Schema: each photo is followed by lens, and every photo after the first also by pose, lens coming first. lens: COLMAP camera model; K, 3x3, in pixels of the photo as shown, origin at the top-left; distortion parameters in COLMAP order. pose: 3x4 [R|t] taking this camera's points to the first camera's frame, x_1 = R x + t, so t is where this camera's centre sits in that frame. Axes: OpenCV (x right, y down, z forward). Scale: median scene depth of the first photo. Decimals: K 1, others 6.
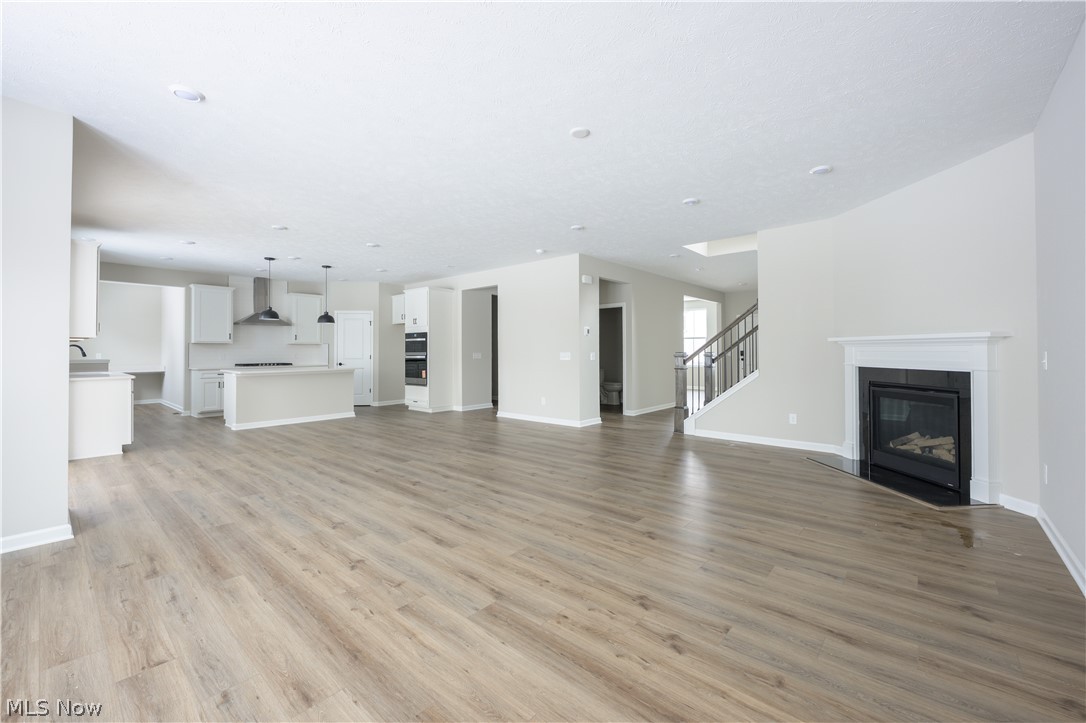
lens RADIAL K [[438.3, 0, 540.0], [0, 438.3, 346.1], [0, 0, 1]] dist [-0.000962, -0.000051]
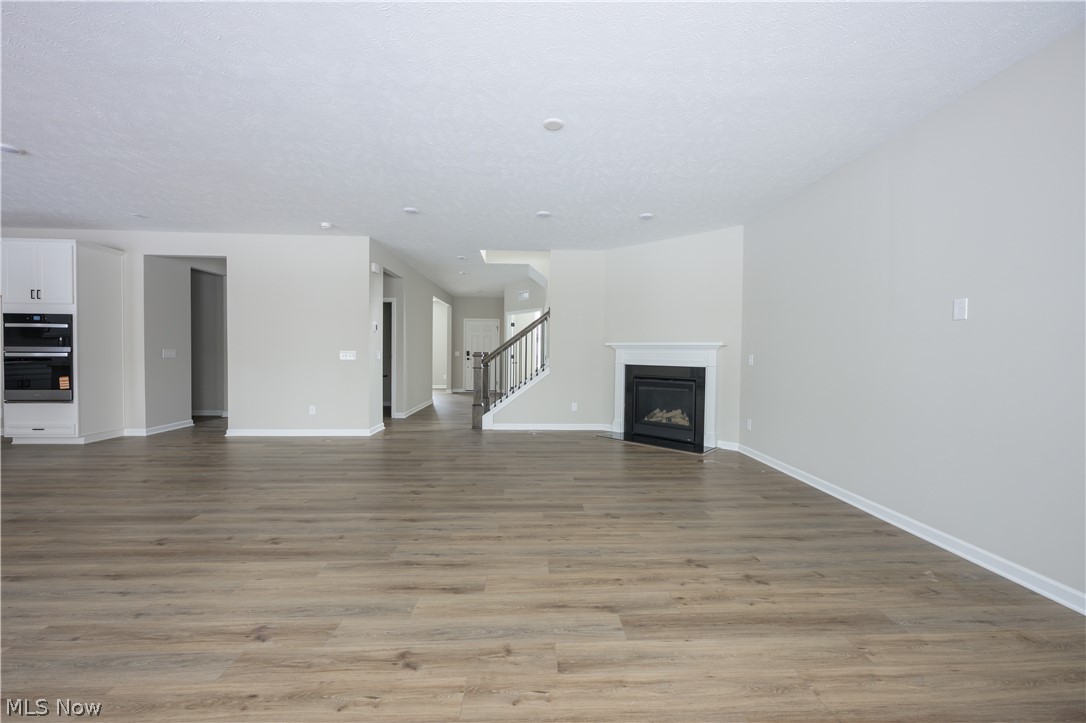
lens RADIAL K [[432.1, 0, 543.0], [0, 432.1, 361.5], [0, 0, 1]] dist [-0.000783, 0.000137]
pose [[0.720996, -0.003871, 0.692928, -0.485320], [-0.021900, 0.999358, 0.028370, 0.006734], [-0.692593, -0.035630, 0.720448, 0.257269]]
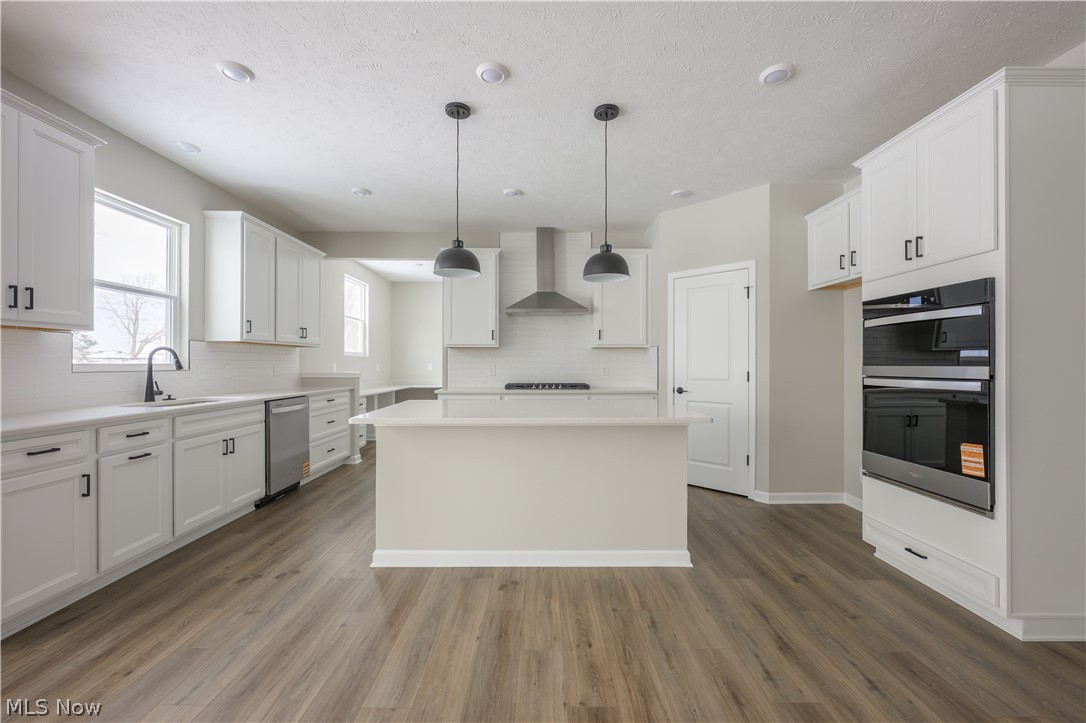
lens RADIAL K [[447.3, 0, 543.0], [0, 447.3, 361.5], [0, 0, 1]] dist [0.000193, 0.000052]
pose [[0.678443, 0.001391, -0.734651, -0.591429], [0.004169, 0.999975, 0.005743, 0.022856], [0.734641, -0.006959, 0.678421, 1.615669]]
